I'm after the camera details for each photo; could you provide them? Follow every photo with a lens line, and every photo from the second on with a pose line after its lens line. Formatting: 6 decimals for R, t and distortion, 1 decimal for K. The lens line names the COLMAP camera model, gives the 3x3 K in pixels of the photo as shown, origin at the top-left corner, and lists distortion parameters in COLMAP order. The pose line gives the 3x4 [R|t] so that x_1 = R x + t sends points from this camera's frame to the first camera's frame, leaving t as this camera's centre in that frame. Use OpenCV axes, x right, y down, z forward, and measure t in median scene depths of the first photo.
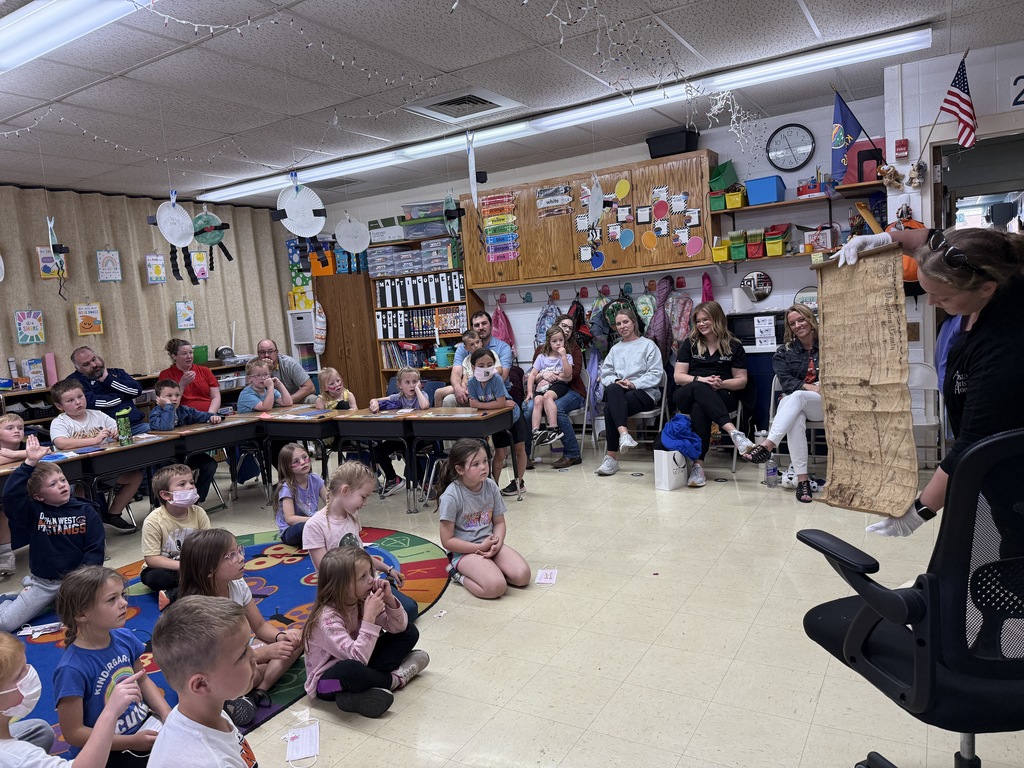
lens RADIAL K [[750.4, 0, 508.7], [0, 750.4, 407.6], [0, 0, 1]] dist [0.031691, -0.033113]
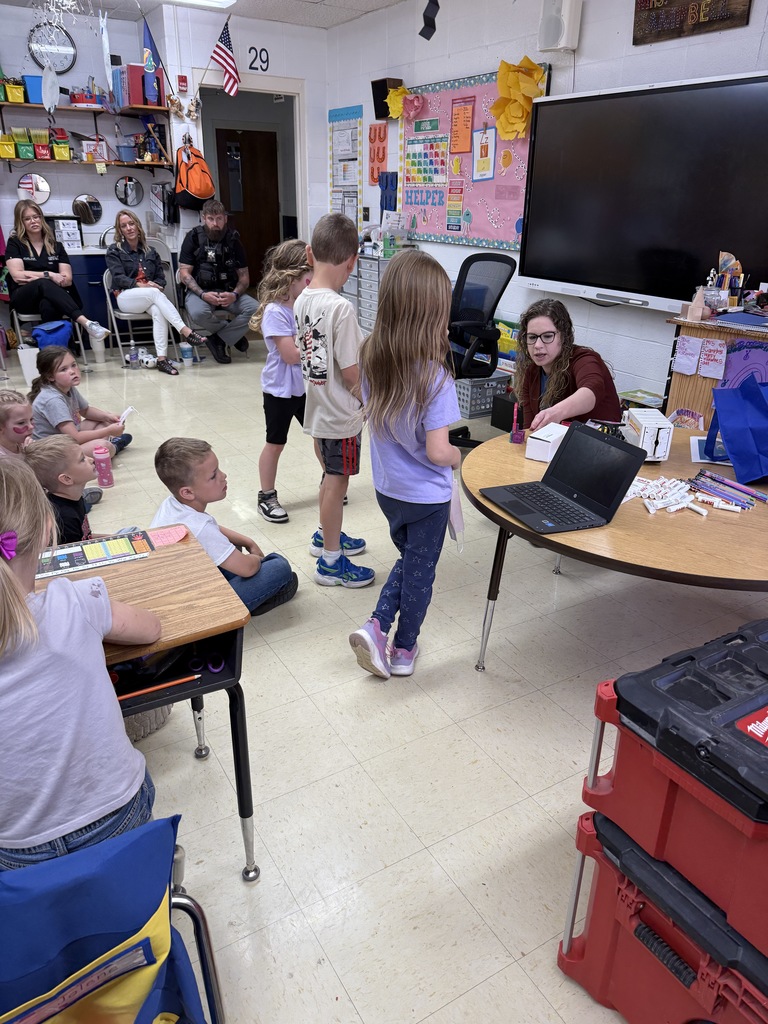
lens RADIAL K [[750.4, 0, 383.1], [0, 750.4, 515.8], [0, 0, 1]] dist [0.031691, -0.033113]
pose [[0.465230, -0.266340, 0.844171, -0.452012], [0.061479, 0.961080, 0.269343, 0.021734], [-0.883052, -0.073408, 0.463497, 0.061937]]
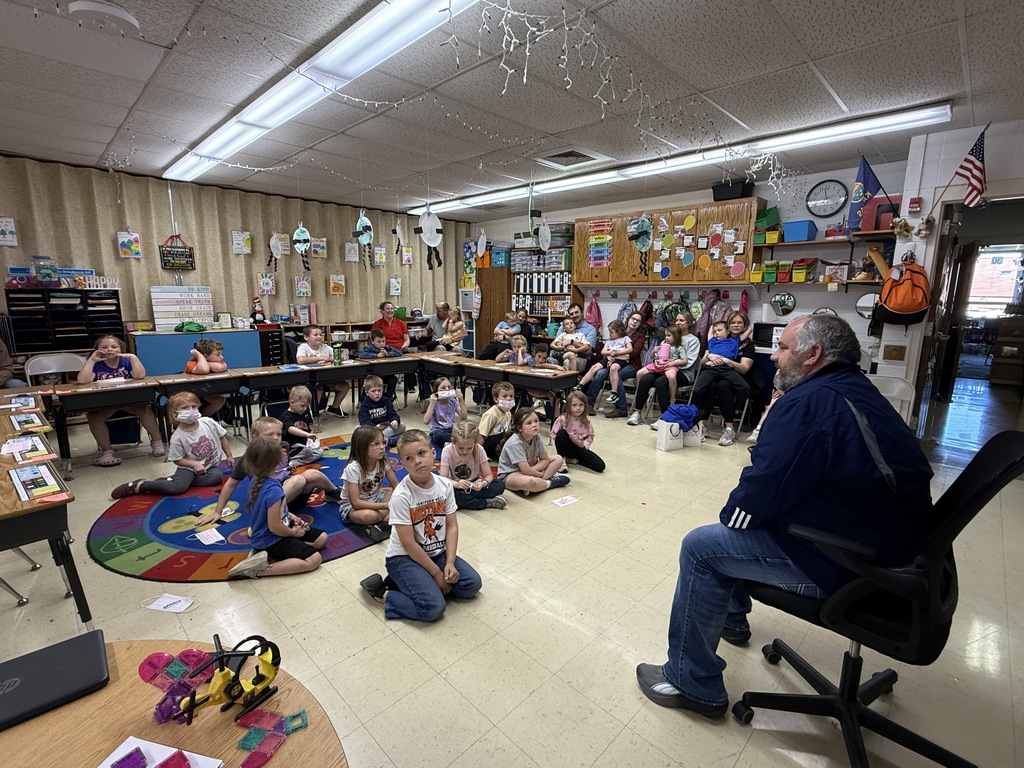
lens RADIAL K [[493.3, 0, 515.6], [0, 493.3, 390.8], [0, 0, 1]] dist [0.004213, 0.002333]
pose [[0.966743, 0.134449, -0.217559, 0.084078], [-0.118492, 0.989322, 0.084863, -0.026721], [0.226646, -0.056262, 0.972351, 0.037180]]
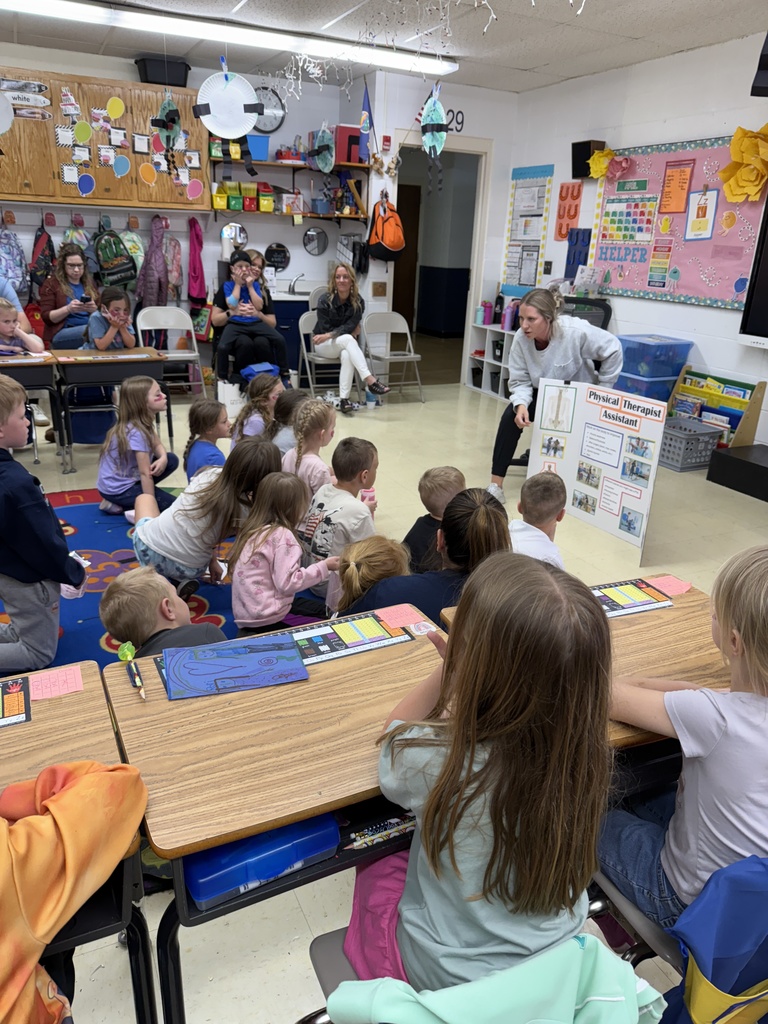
lens RADIAL K [[750.4, 0, 381.1], [0, 750.4, 518.4], [0, 0, 1]] dist [0.031691, -0.033113]
pose [[0.532995, -0.199227, 0.822329, -0.550196], [0.030097, 0.975733, 0.216885, 0.007344], [-0.845583, -0.090849, 0.526057, 0.206024]]
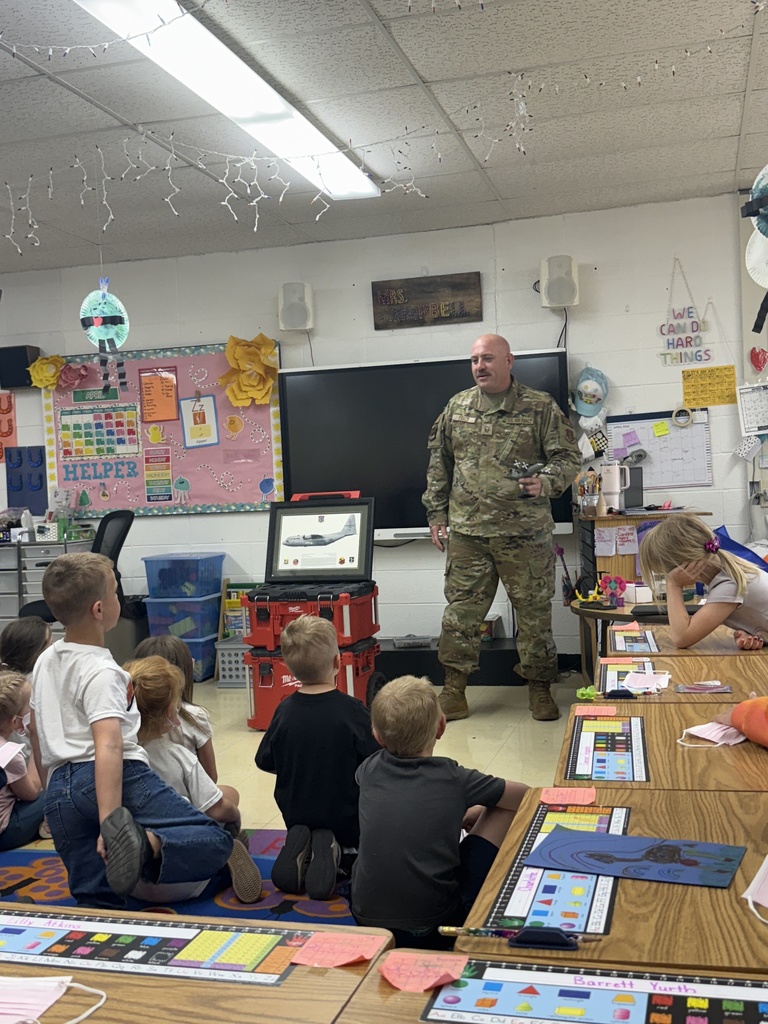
lens RADIAL K [[1174.9, 0, 390.0], [0, 1174.9, 518.5], [0, 0, 1]] dist [0.135108, 0.000000]
pose [[-0.291628, 0.071097, 0.953886, -0.811405], [0.198795, 0.979964, -0.012264, 0.022766], [-0.935646, 0.186051, -0.299919, 0.582773]]
